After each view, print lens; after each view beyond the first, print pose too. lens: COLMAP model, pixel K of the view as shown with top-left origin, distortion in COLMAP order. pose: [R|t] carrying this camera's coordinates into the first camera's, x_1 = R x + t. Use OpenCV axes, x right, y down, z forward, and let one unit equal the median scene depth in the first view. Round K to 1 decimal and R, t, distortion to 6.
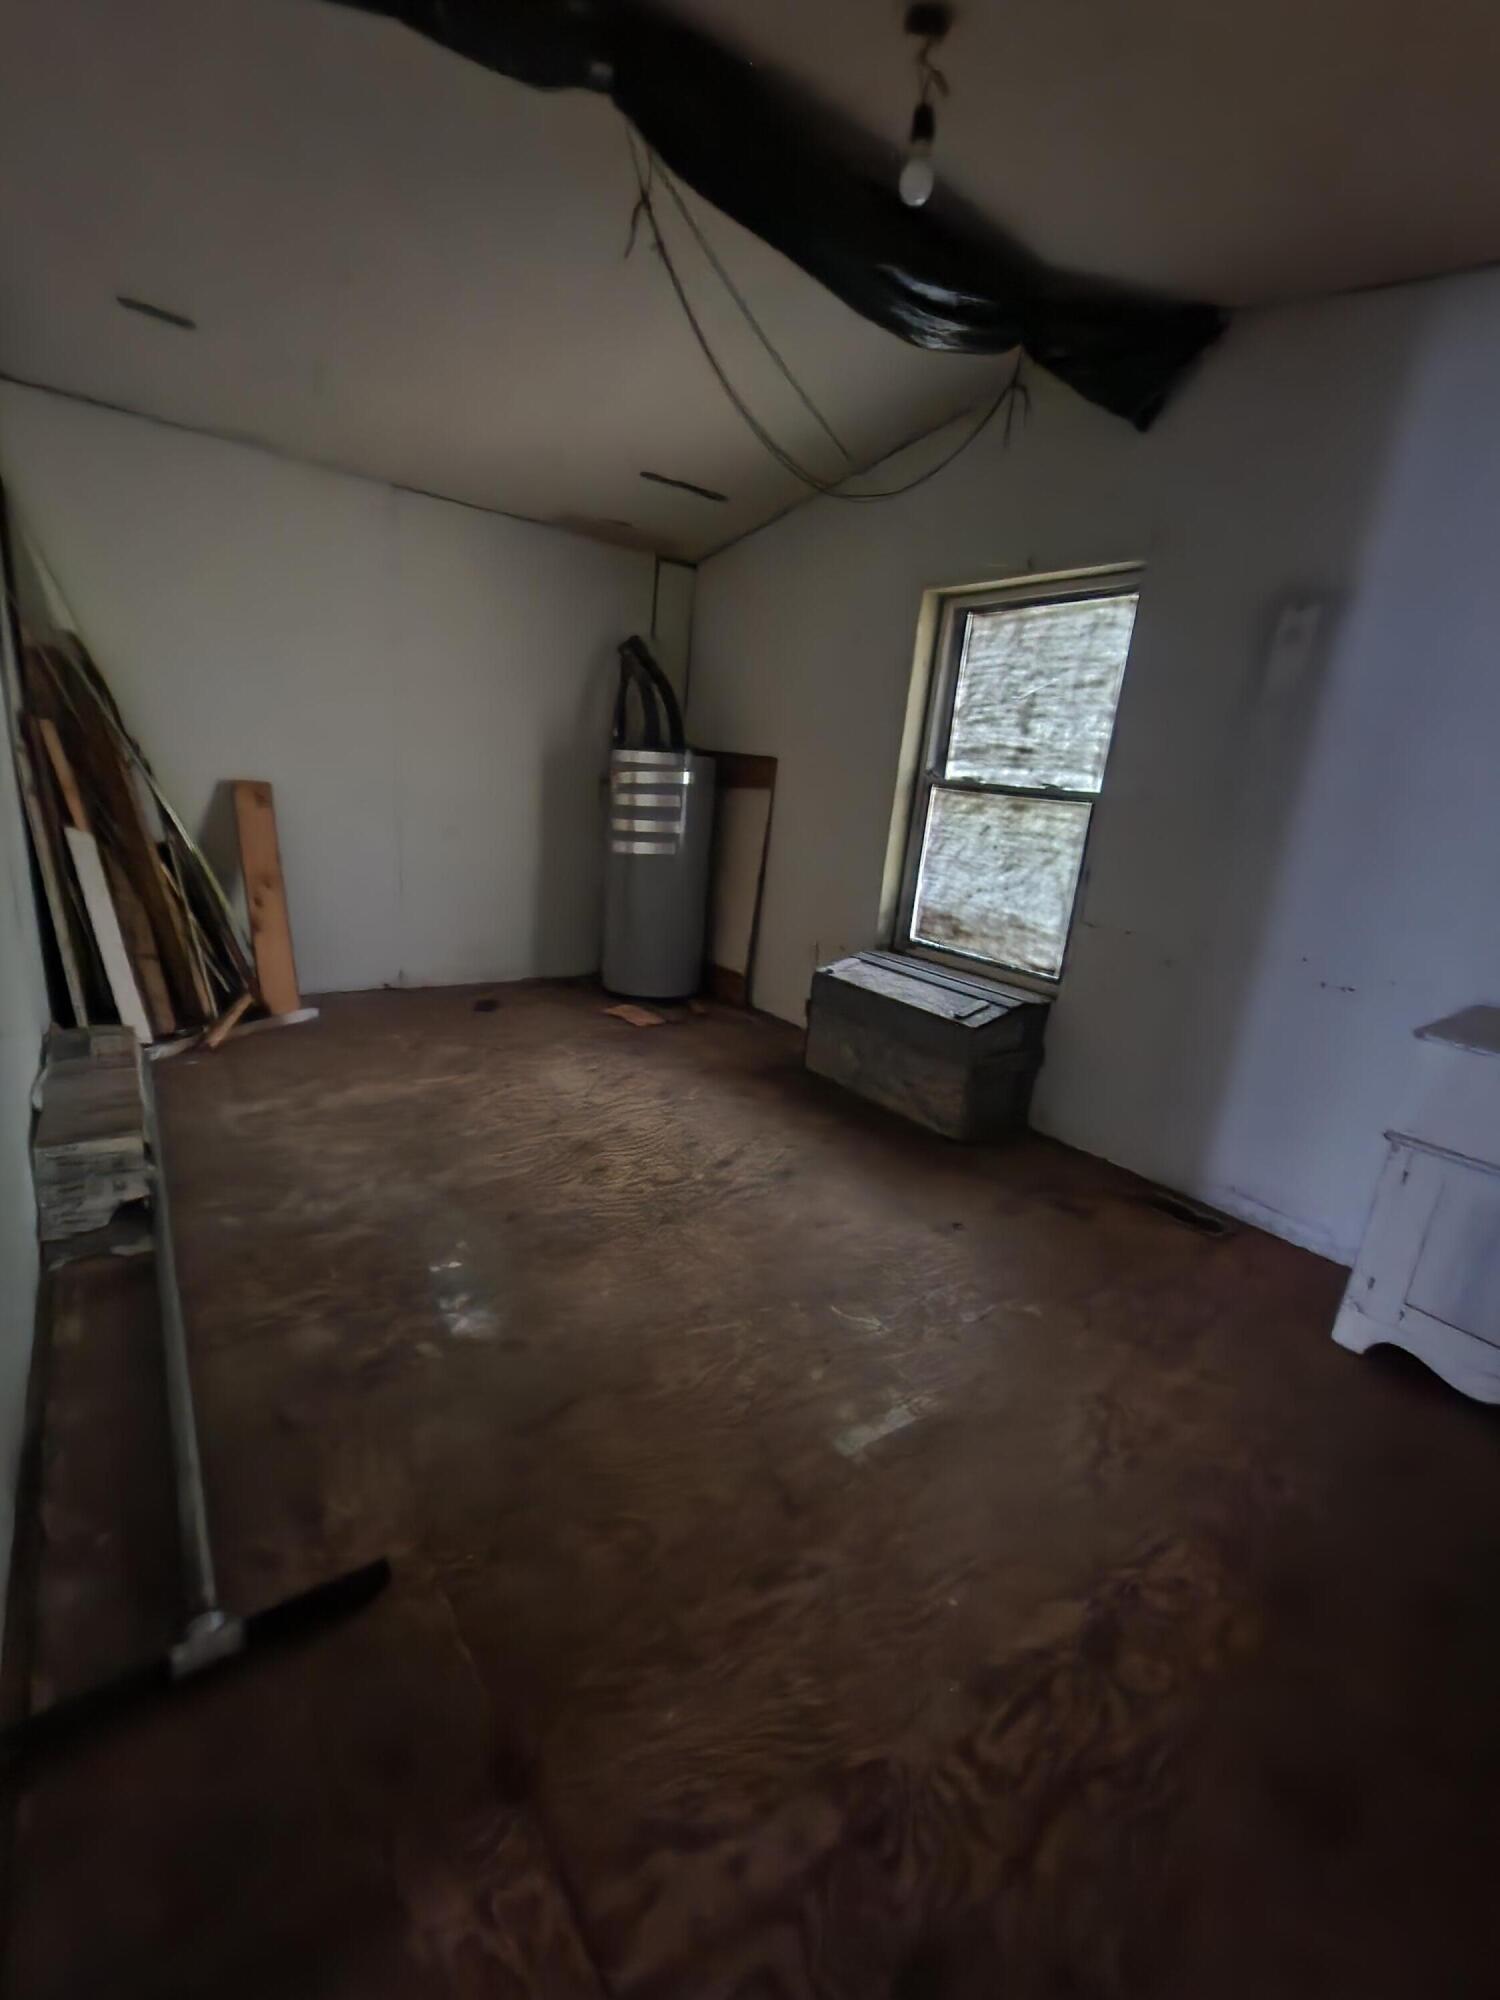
lens RADIAL K [[837.0, 0, 746.3], [0, 837.0, 998.3], [0, 0, 1]] dist [0.001869, 0.000641]
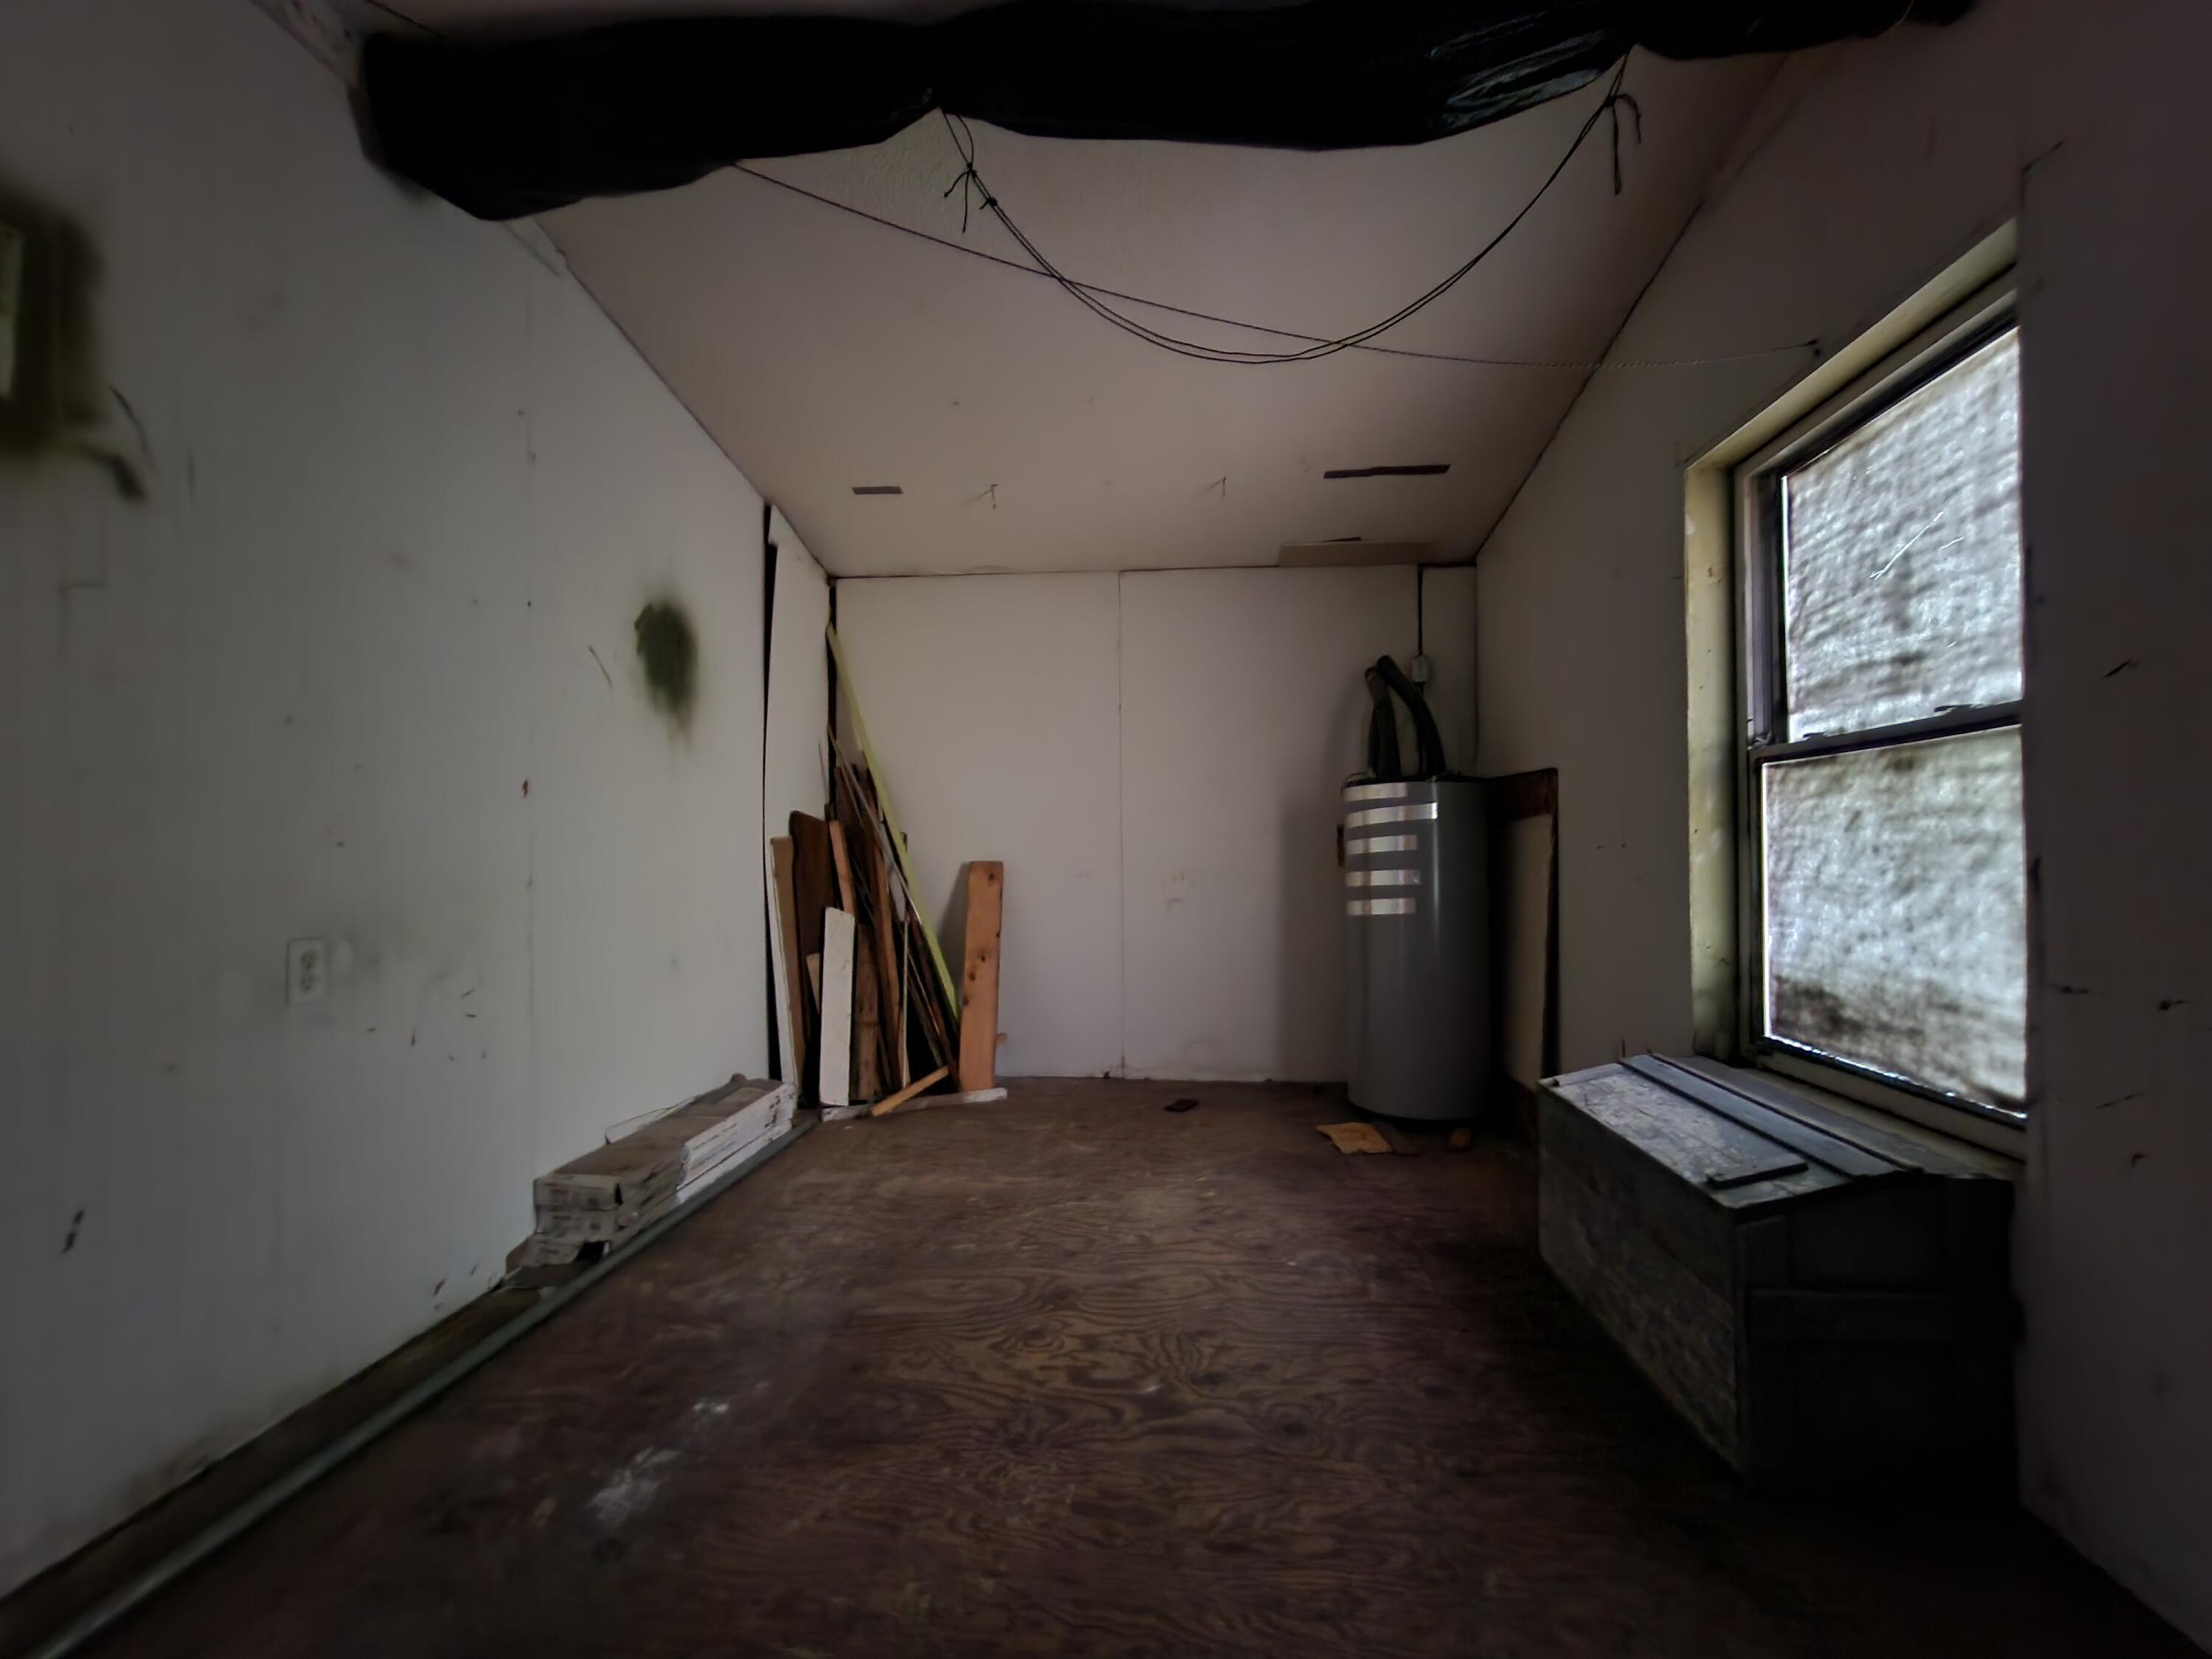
lens RADIAL K [[925.7, 0, 1108.5], [0, 925.7, 839.4], [0, 0, 1]] dist [0.001869, 0.000641]
pose [[0.755447, -0.101168, -0.647352, 0.303689], [-0.097568, 0.959622, -0.263829, 0.006528], [0.647904, 0.262470, 0.715073, 0.291437]]
